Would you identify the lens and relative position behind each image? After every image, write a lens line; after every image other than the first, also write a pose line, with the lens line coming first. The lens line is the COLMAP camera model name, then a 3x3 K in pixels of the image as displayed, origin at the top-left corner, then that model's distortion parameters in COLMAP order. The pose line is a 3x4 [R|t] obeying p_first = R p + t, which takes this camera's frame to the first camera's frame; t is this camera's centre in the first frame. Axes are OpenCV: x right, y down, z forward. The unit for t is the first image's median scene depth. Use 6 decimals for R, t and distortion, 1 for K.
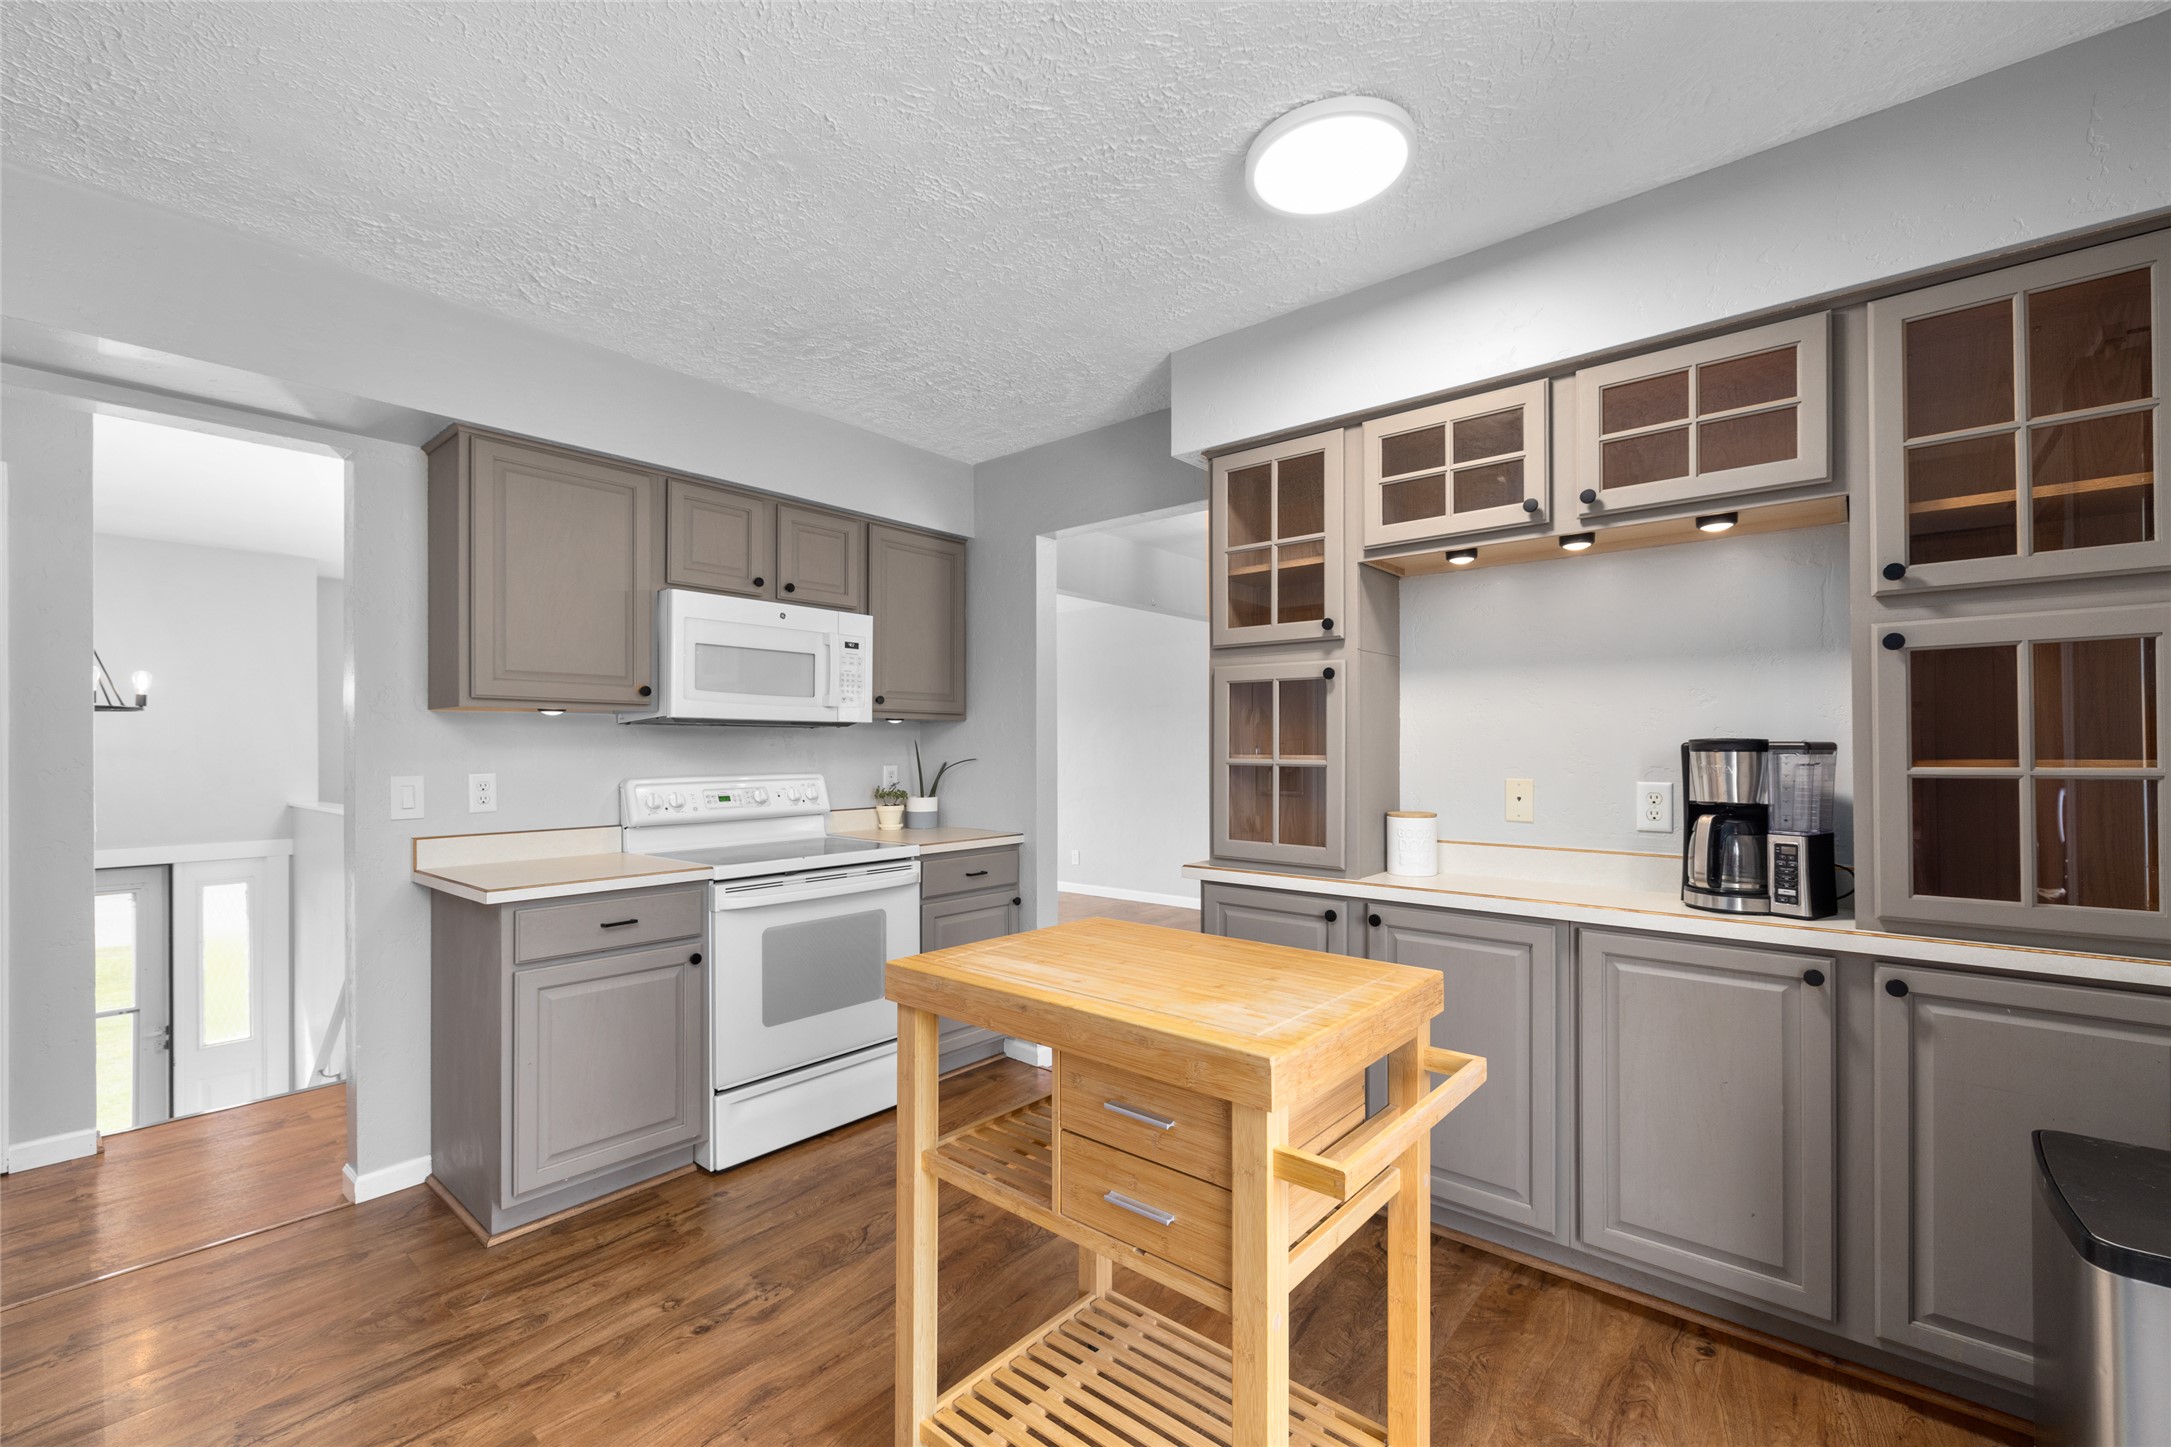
lens RADIAL K [[912.6, 0, 1079.7], [0, 912.6, 751.1], [0, 0, 1]] dist [-0.000240, 0.000013]
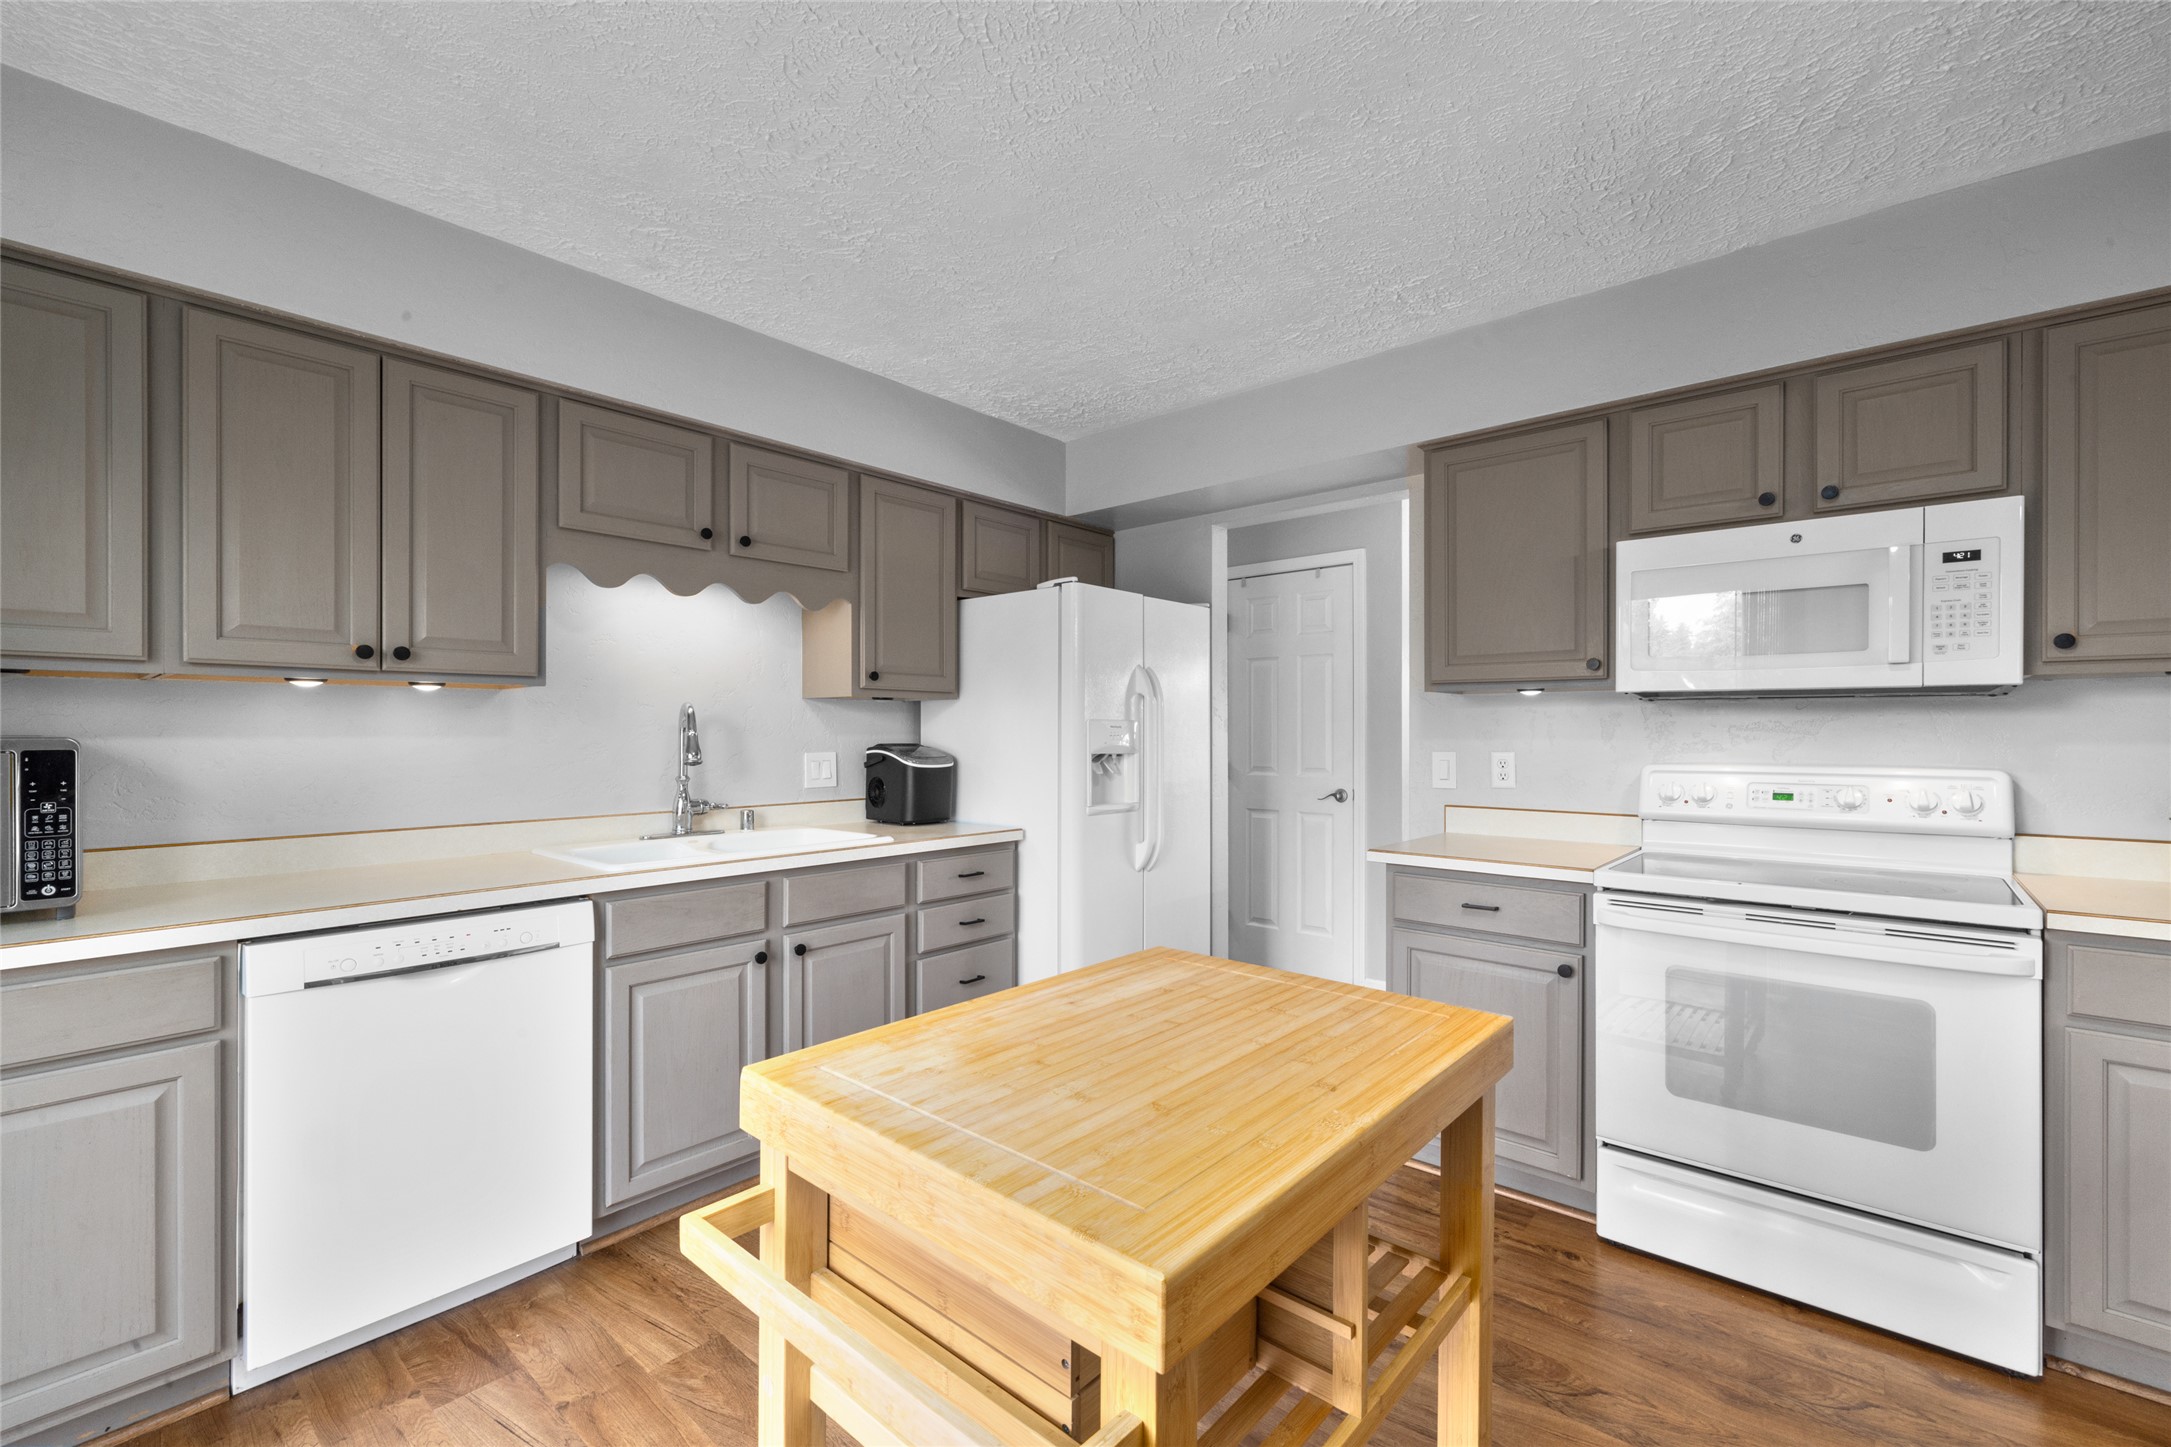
lens RADIAL K [[918.0, 0, 1078.7], [0, 918.0, 733.0], [0, 0, 1]] dist [0.001138, 0.000188]
pose [[-0.011526, 0.005457, -0.999919, 0.454419], [-0.003918, 0.999977, 0.005503, -0.001756], [0.999926, 0.003981, -0.011505, 0.543978]]
